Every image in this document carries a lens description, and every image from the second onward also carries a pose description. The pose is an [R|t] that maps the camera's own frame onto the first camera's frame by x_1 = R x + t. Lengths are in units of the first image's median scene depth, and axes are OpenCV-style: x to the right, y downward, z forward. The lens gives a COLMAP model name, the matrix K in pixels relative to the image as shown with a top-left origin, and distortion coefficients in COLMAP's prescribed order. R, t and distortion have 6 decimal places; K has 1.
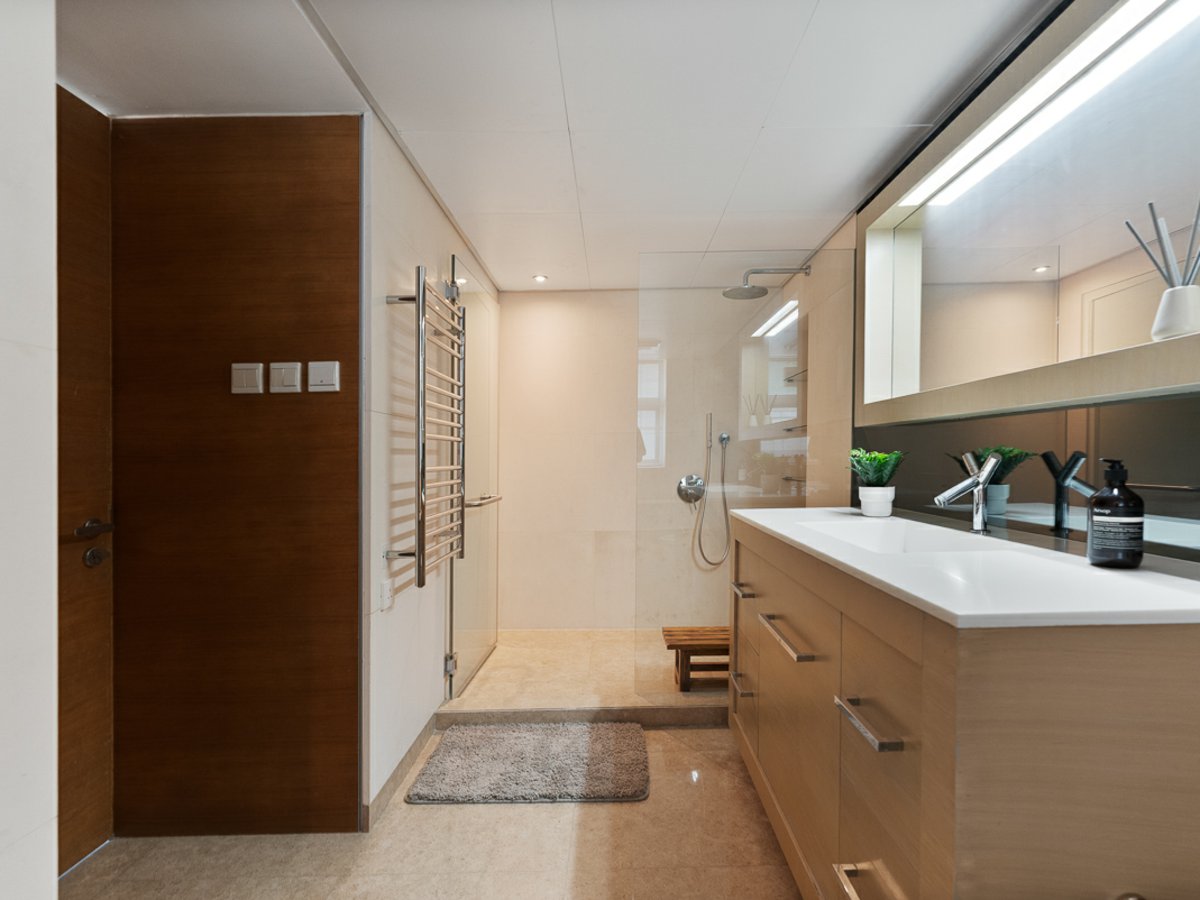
lens RADIAL K [[545.4, 0, 604.6], [0, 545.4, 456.0], [0, 0, 1]] dist [-0.000718, -0.000108]
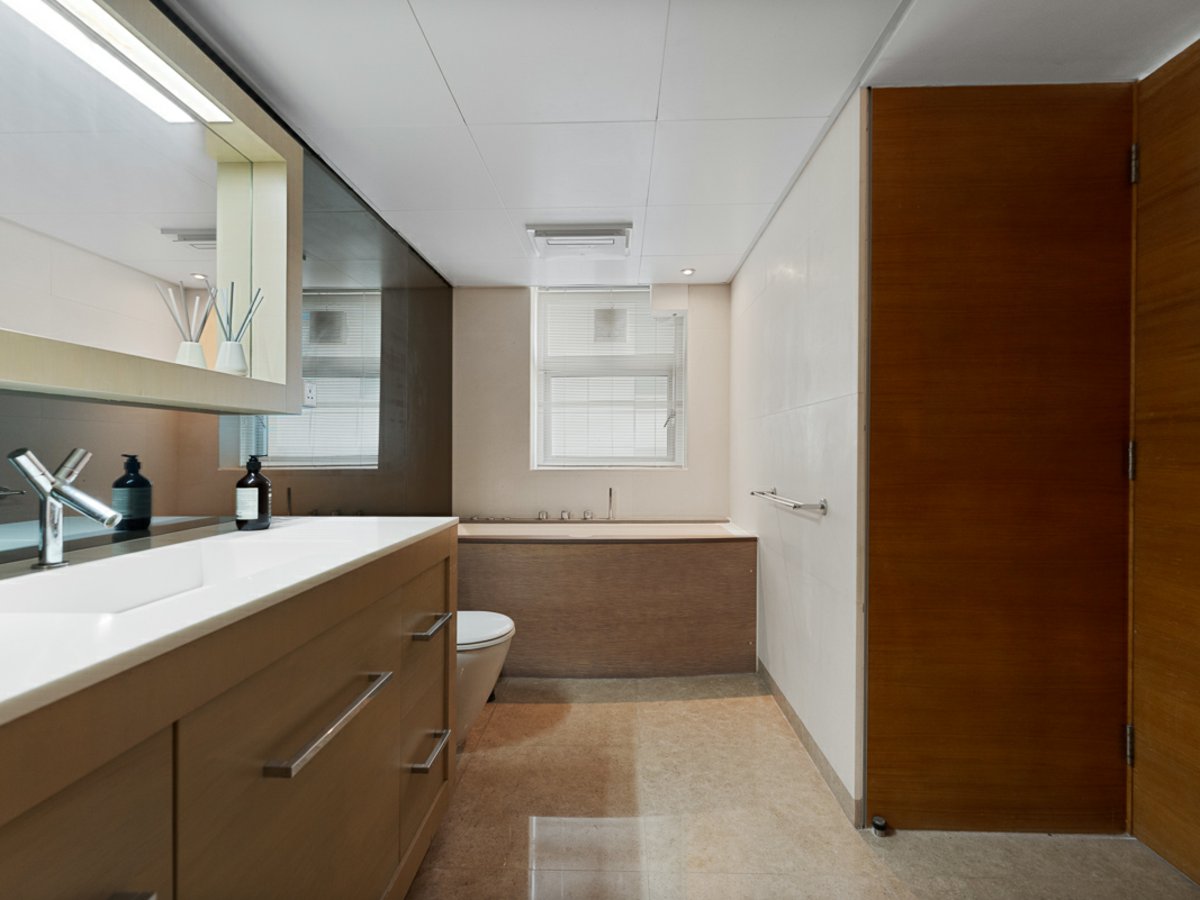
lens RADIAL K [[545.4, 0, 604.6], [0, 545.4, 456.0], [0, 0, 1]] dist [-0.000718, -0.000108]
pose [[-0.999650, -0.019781, 0.017582, -0.006655], [-0.019547, 0.999719, 0.013420, -0.022301], [-0.017842, 0.013071, -0.999755, 1.969824]]
